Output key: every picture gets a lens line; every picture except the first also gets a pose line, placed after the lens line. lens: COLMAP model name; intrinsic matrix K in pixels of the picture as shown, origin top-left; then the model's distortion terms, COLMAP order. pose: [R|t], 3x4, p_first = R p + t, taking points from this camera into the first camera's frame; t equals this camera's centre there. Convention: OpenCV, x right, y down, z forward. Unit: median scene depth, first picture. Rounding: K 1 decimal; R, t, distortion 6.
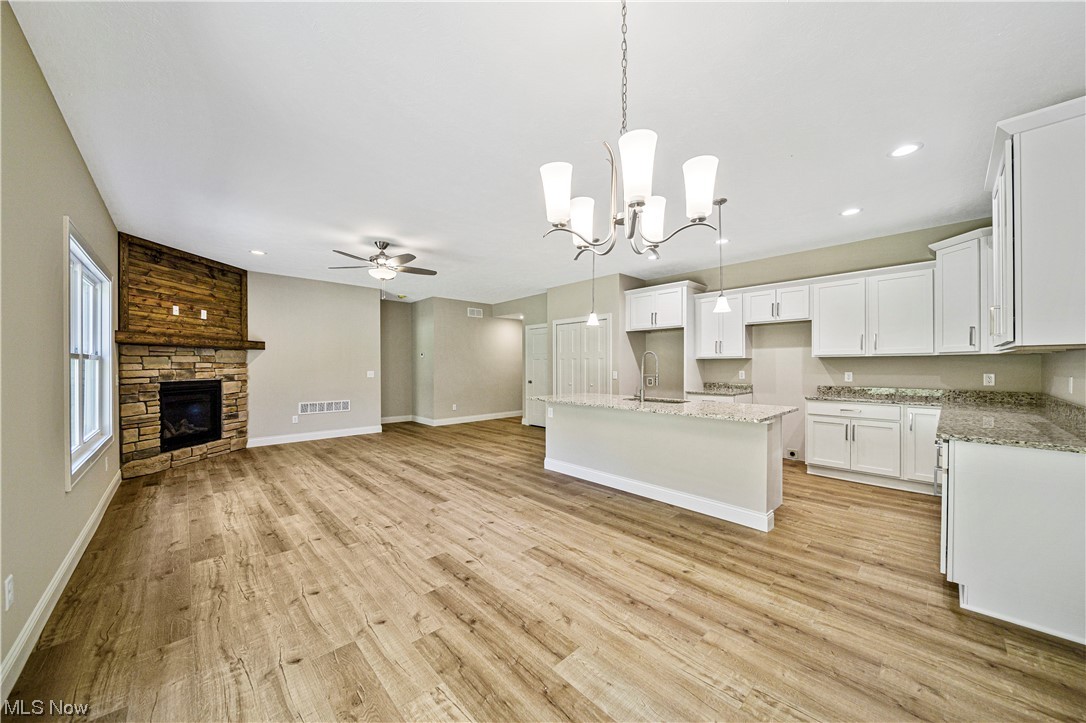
lens RADIAL K [[386.3, 0, 538.4], [0, 386.3, 363.5], [0, 0, 1]] dist [0.001618, -0.000149]
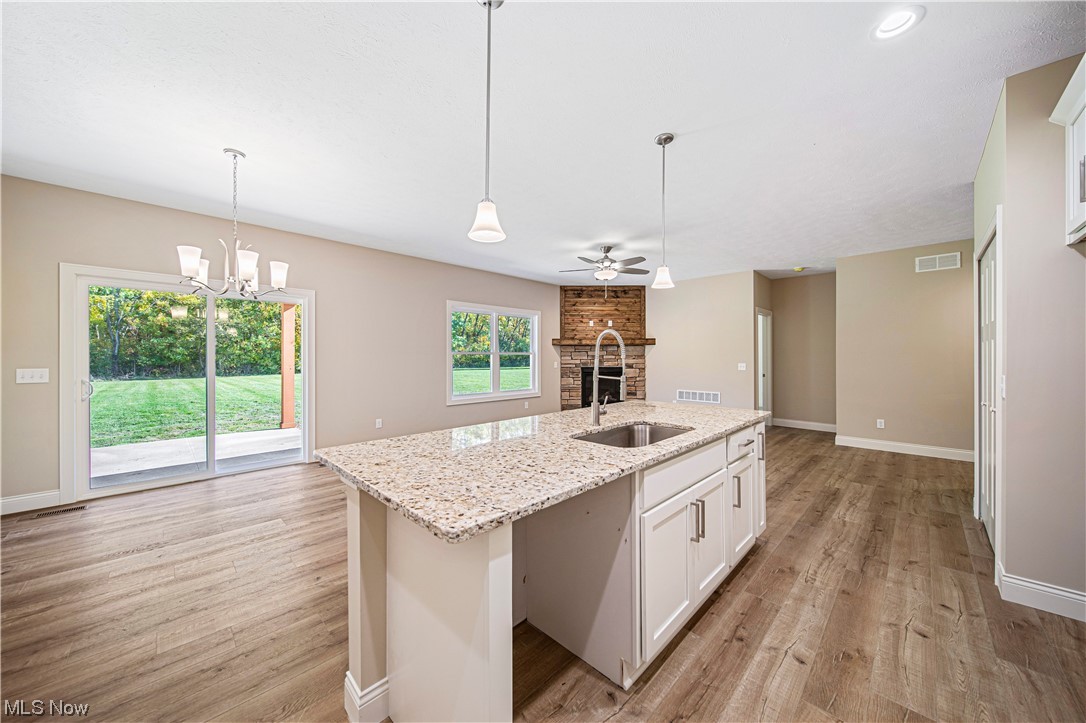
lens RADIAL K [[386.3, 0, 549.0], [0, 386.3, 363.3], [0, 0, 1]] dist [0.001618, -0.000149]
pose [[0.088555, 0.009305, -0.996028, 0.638998], [0.008155, 0.999916, 0.010066, 0.012076], [0.996038, -0.009014, 0.088472, 0.647080]]
